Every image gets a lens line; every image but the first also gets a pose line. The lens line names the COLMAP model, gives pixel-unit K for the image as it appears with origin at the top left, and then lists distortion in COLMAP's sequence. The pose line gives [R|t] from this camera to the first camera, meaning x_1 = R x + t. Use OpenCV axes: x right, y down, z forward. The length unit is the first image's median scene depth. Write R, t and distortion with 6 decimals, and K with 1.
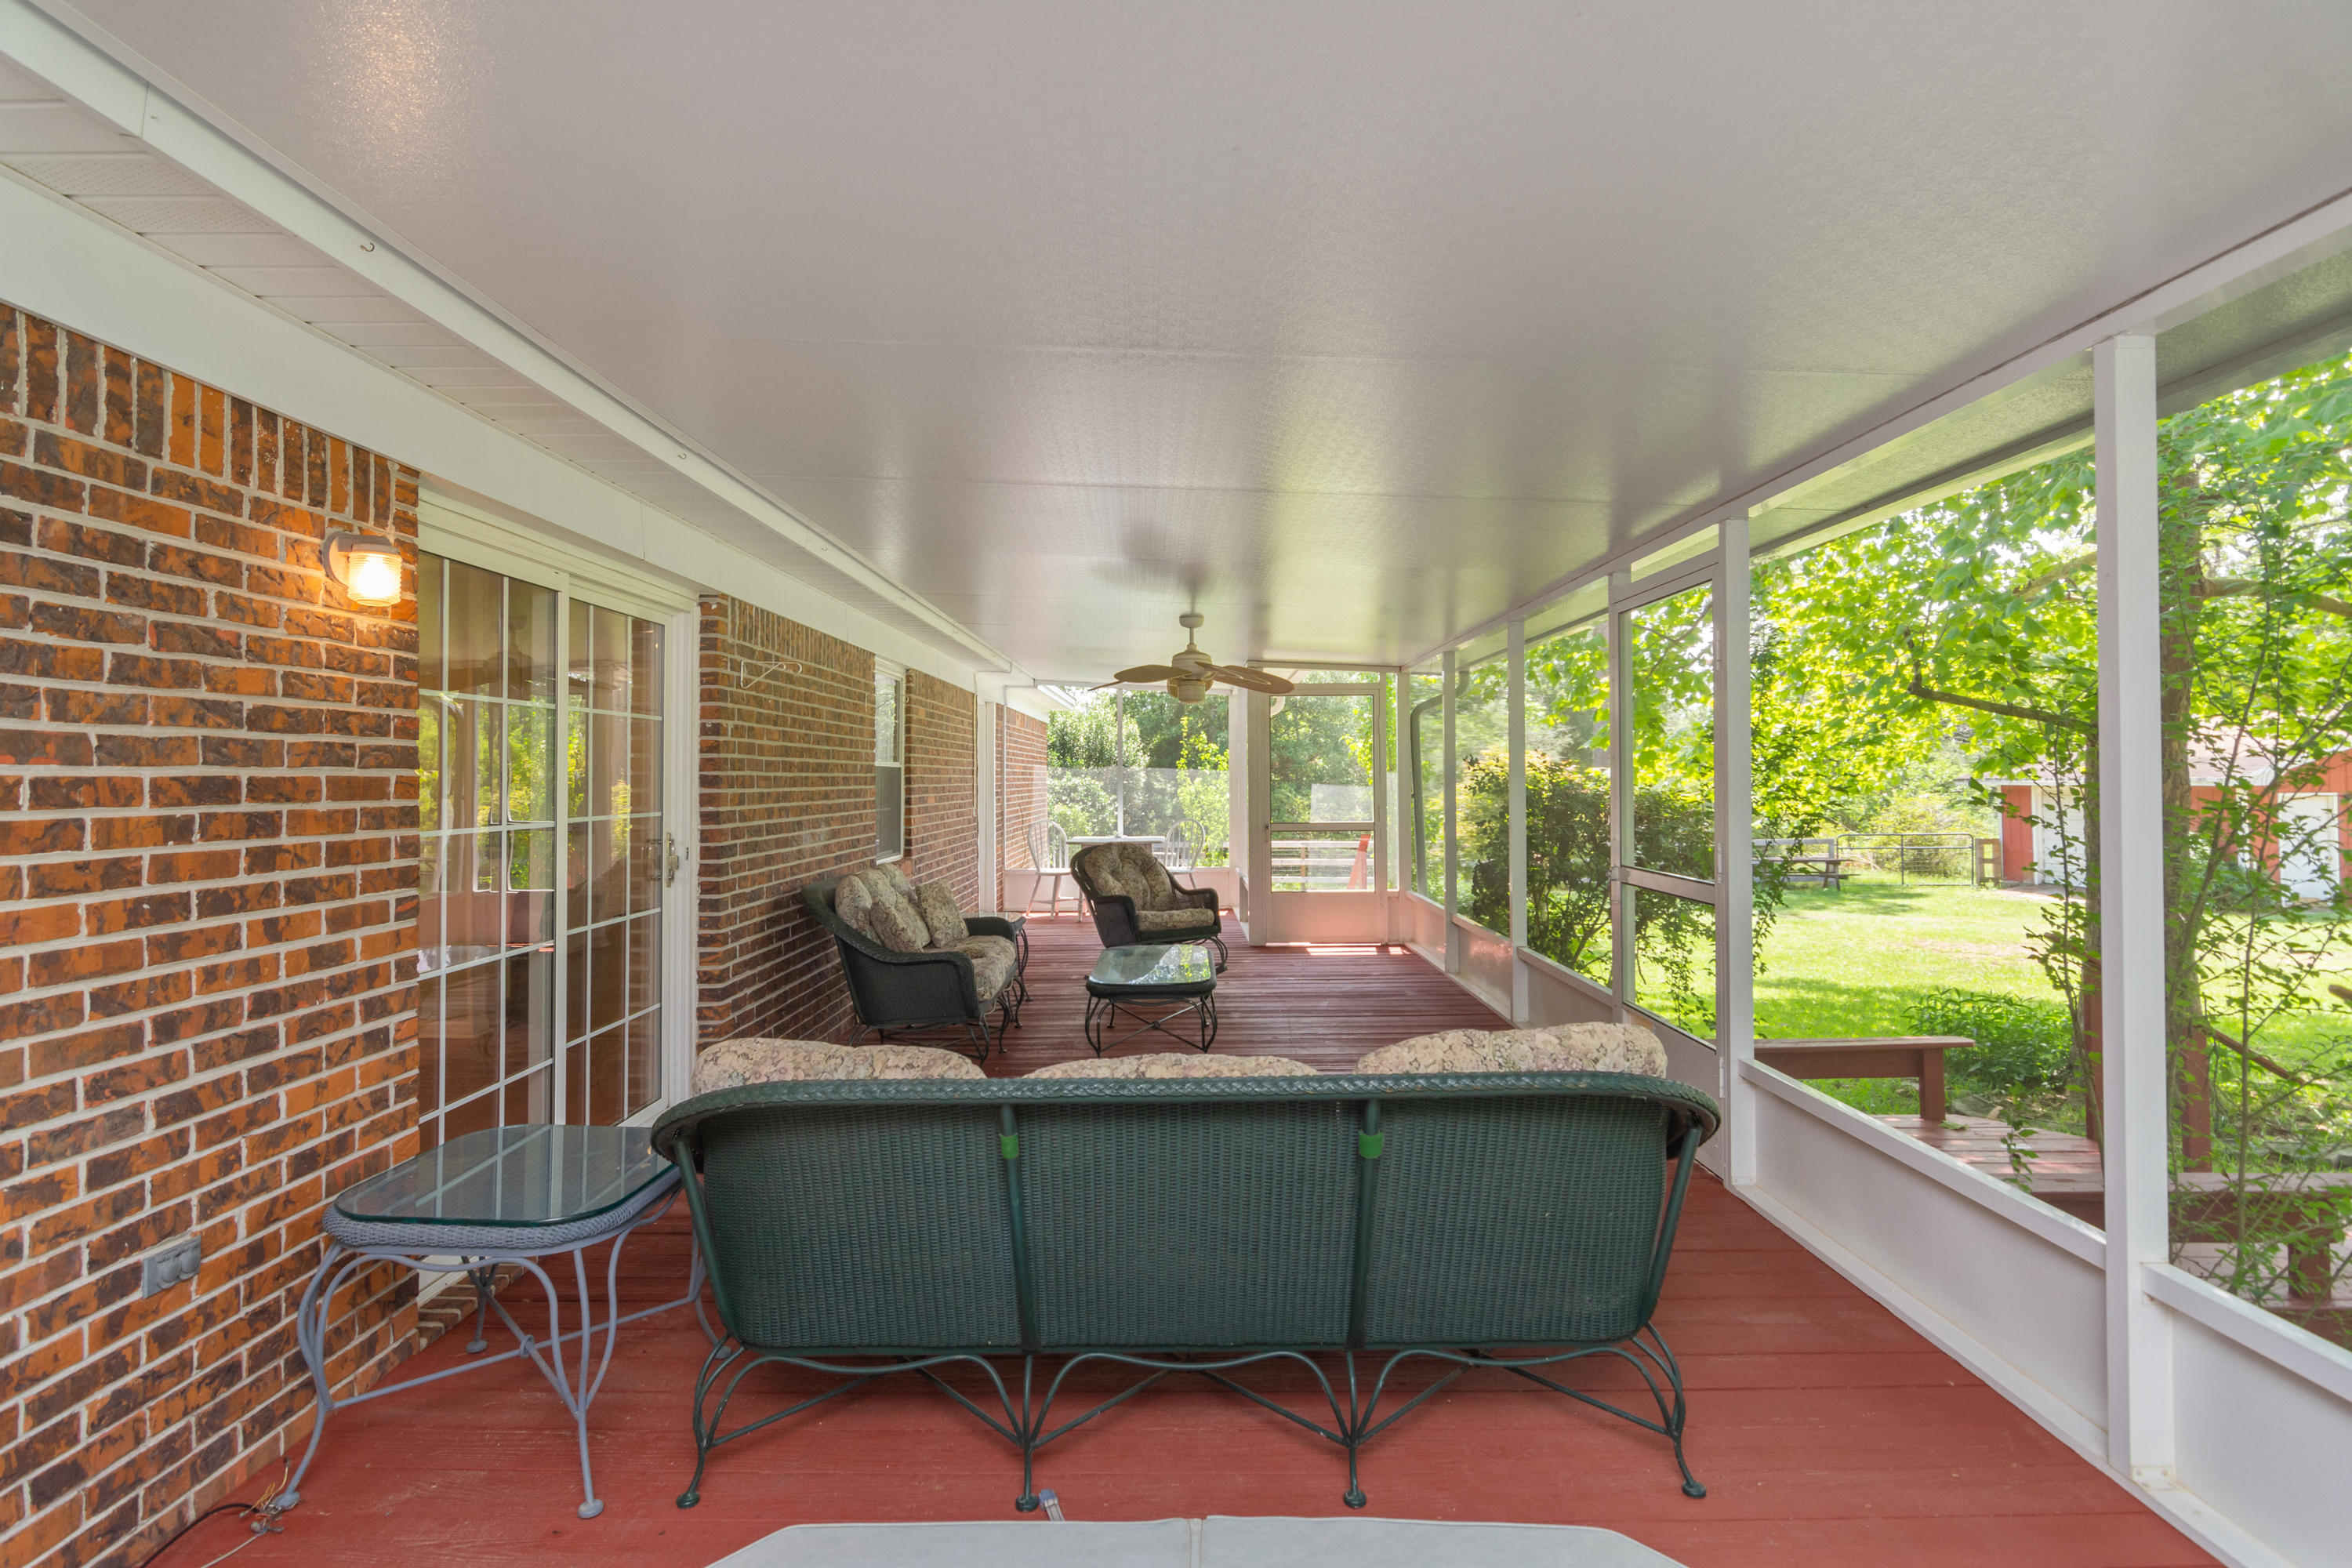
lens RADIAL K [[1143.3, 0, 1173.4], [0, 1143.3, 772.0], [0, 0, 1]] dist [-0.000160, -0.000100]
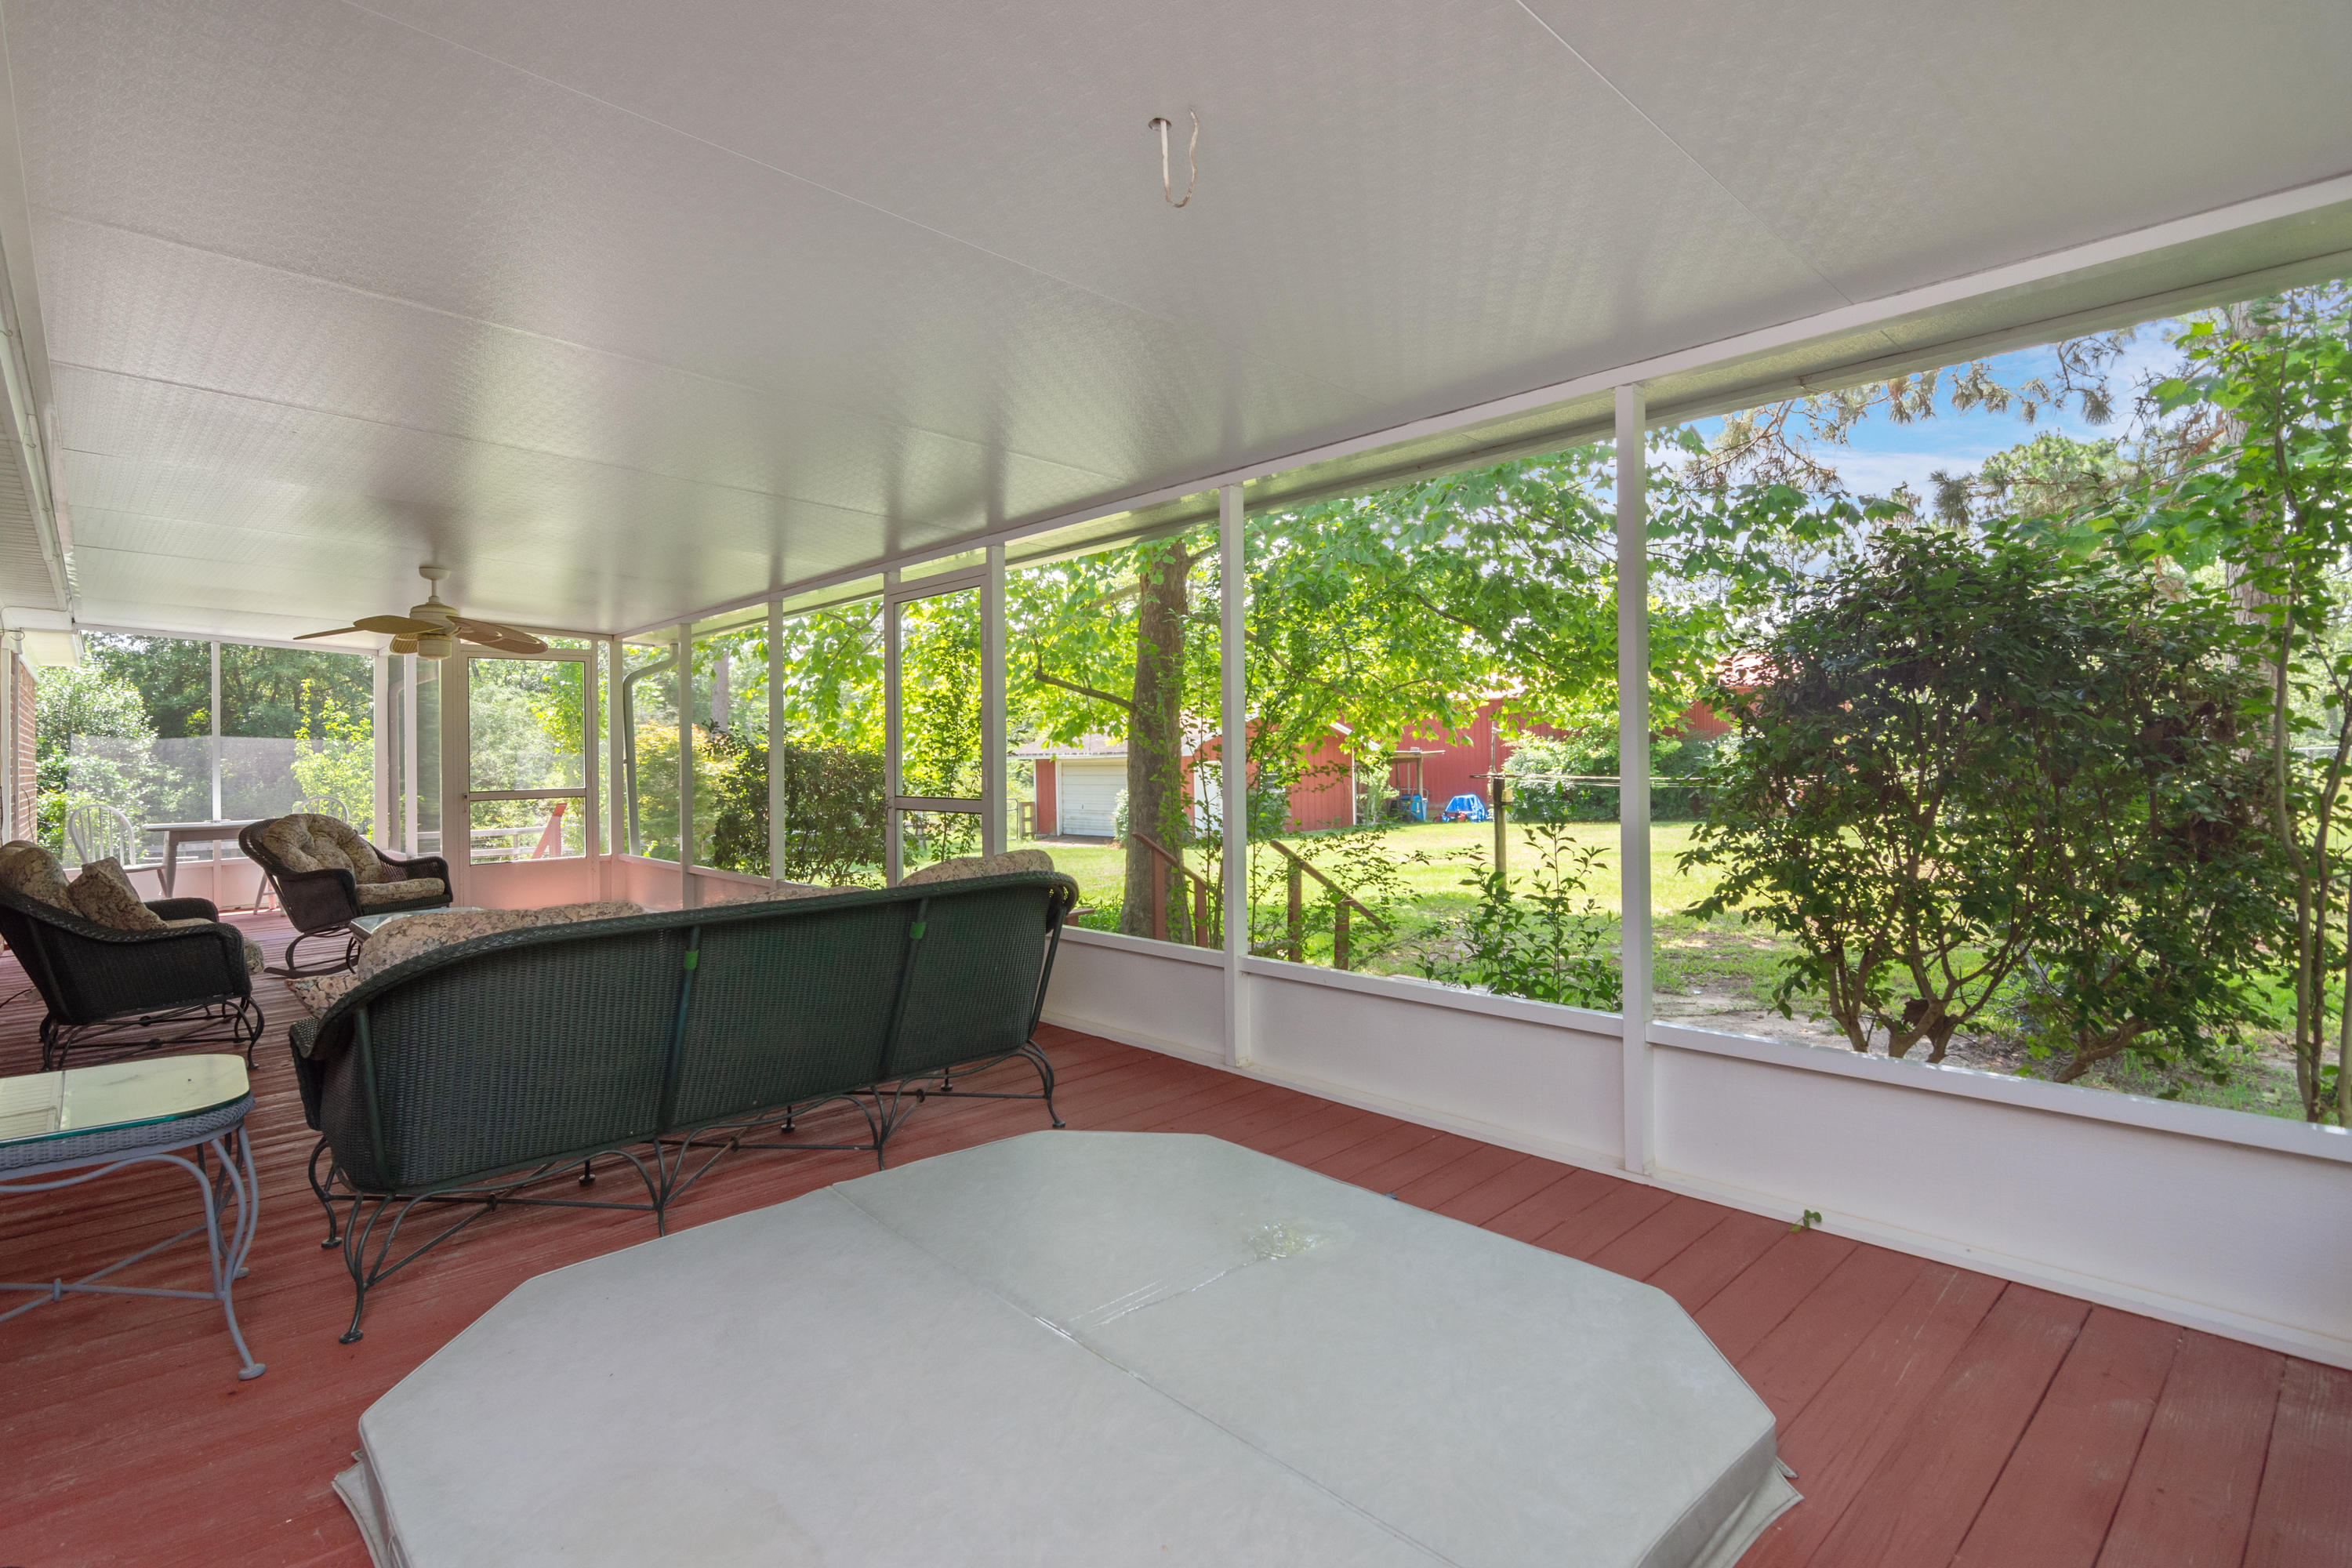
lens RADIAL K [[1130.5, 0, 1166.2], [0, 1130.5, 801.4], [0, 0, 1]] dist [0.000827, 0.000770]
pose [[0.726569, -0.036093, 0.686145, -0.180473], [0.009373, 0.999047, 0.042627, 0.022893], [-0.687029, -0.024540, 0.726215, -0.103860]]
